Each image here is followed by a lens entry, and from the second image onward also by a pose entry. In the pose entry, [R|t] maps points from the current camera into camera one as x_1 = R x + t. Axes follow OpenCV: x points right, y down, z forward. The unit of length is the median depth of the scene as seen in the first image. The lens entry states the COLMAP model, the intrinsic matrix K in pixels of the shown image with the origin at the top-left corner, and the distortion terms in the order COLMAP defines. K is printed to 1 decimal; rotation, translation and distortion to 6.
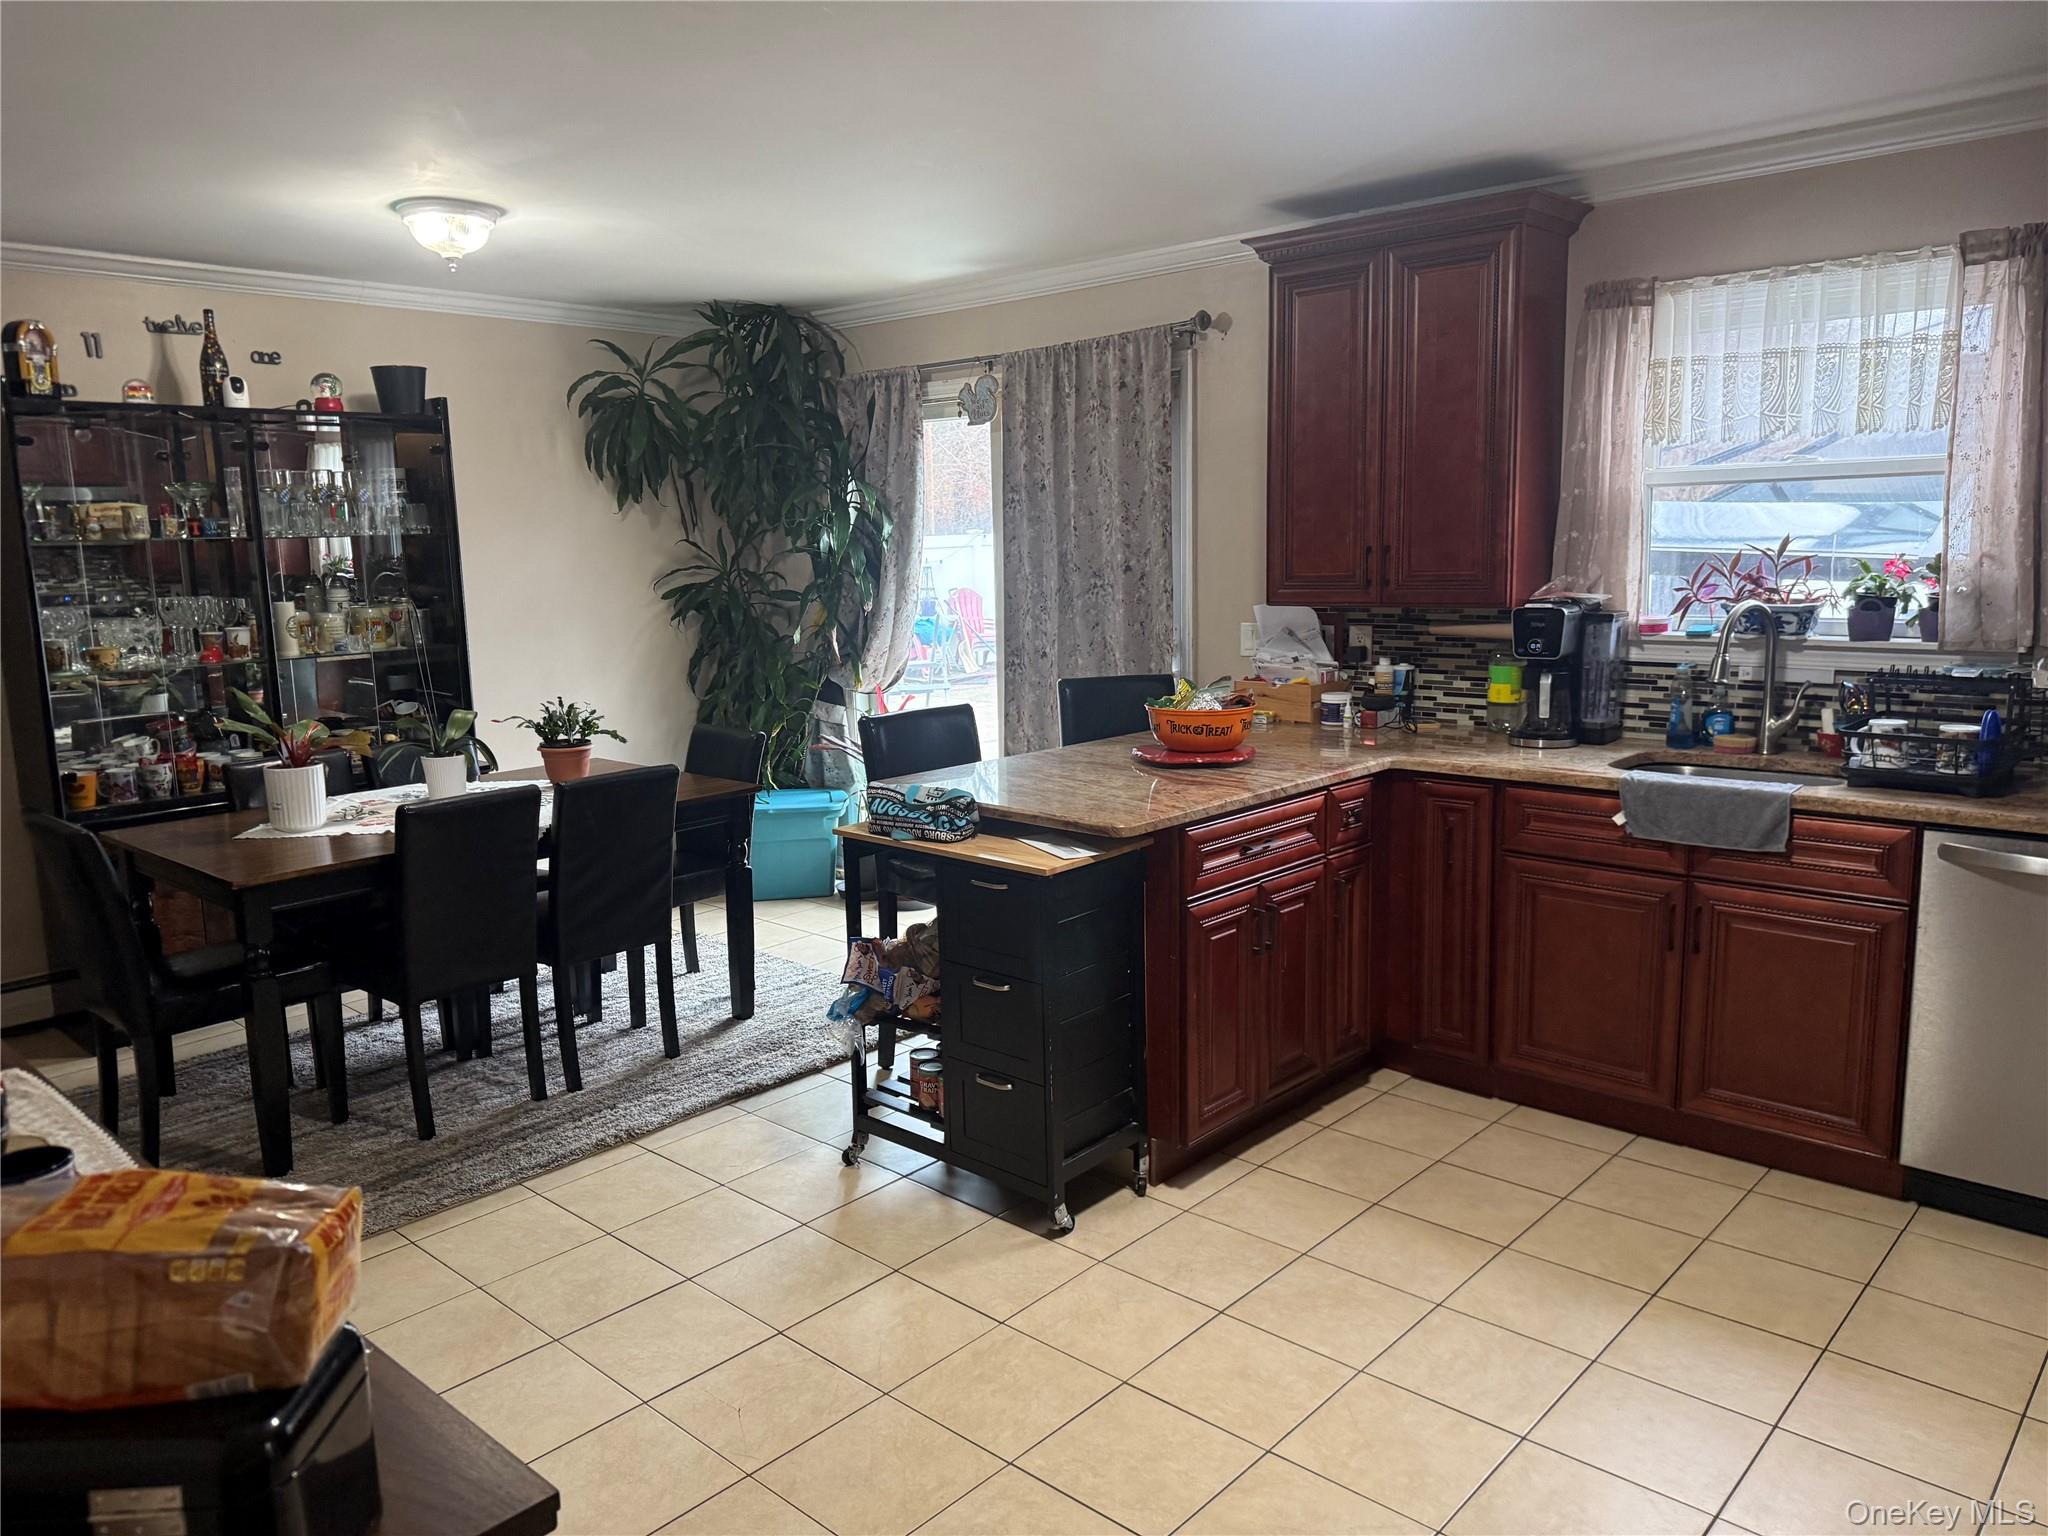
lens RADIAL K [[1469.2, 0, 1018.4], [0, 1469.2, 784.2], [0, 0, 1]] dist [0.083137, -0.077807]
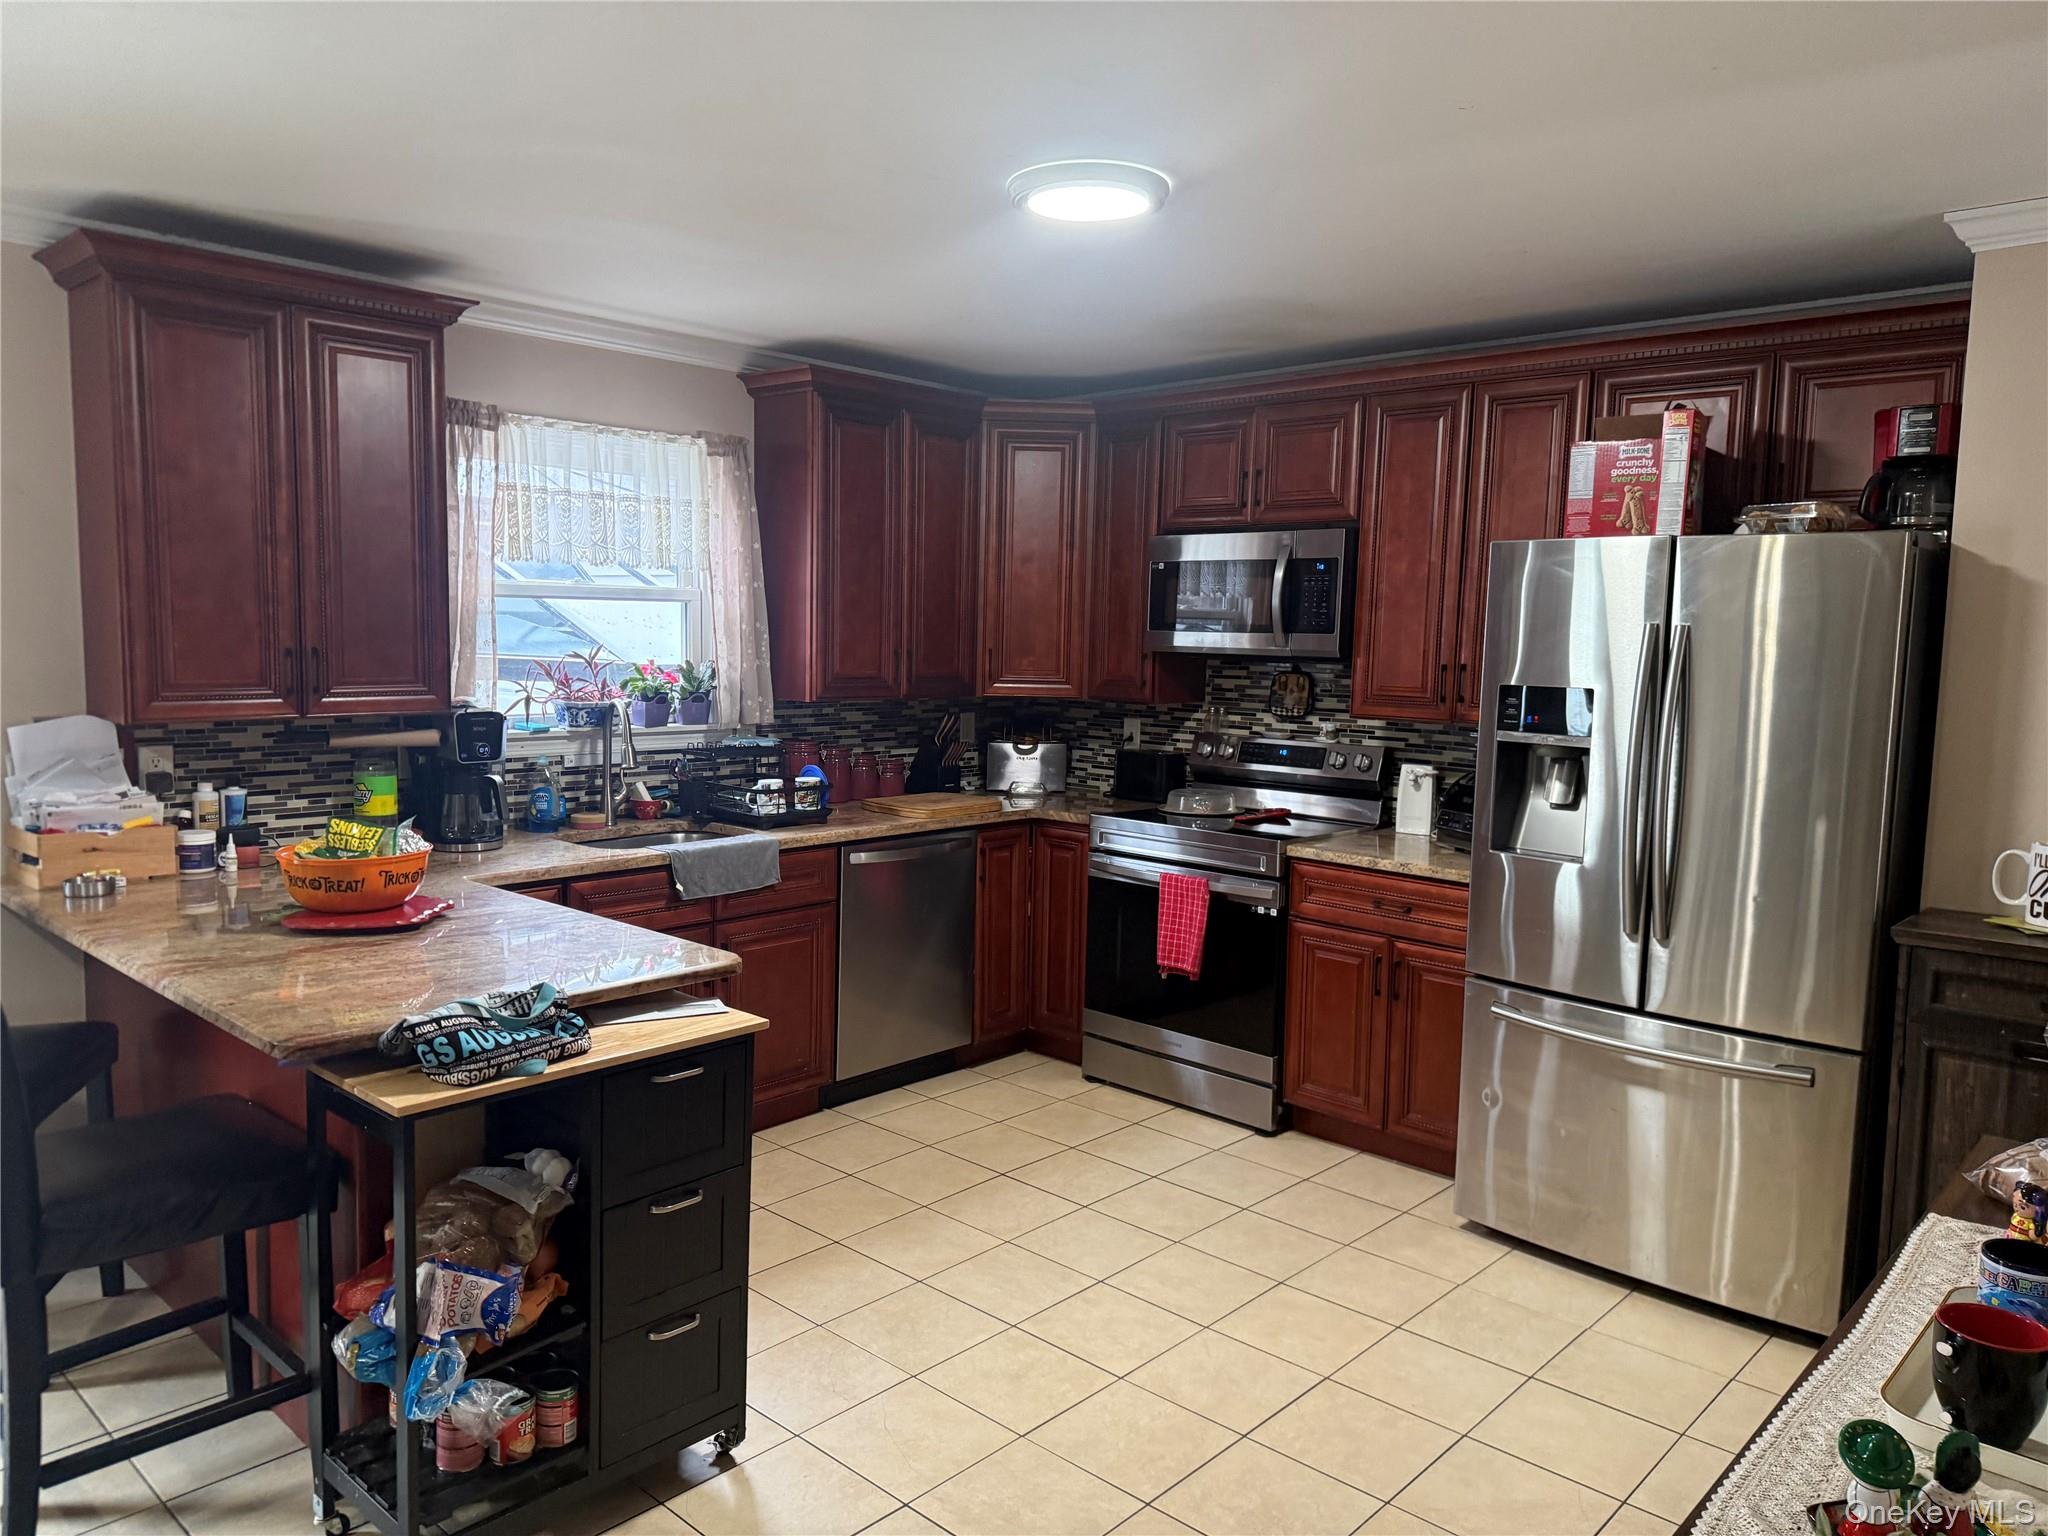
lens RADIAL K [[1469.2, 0, 1018.7], [0, 1469.2, 782.8], [0, 0, 1]] dist [0.083137, -0.077807]
pose [[0.005077, -0.091793, 0.995765, -0.655729], [0.147837, 0.984905, 0.090038, -0.108464], [-0.988999, 0.146753, 0.018570, 0.630031]]
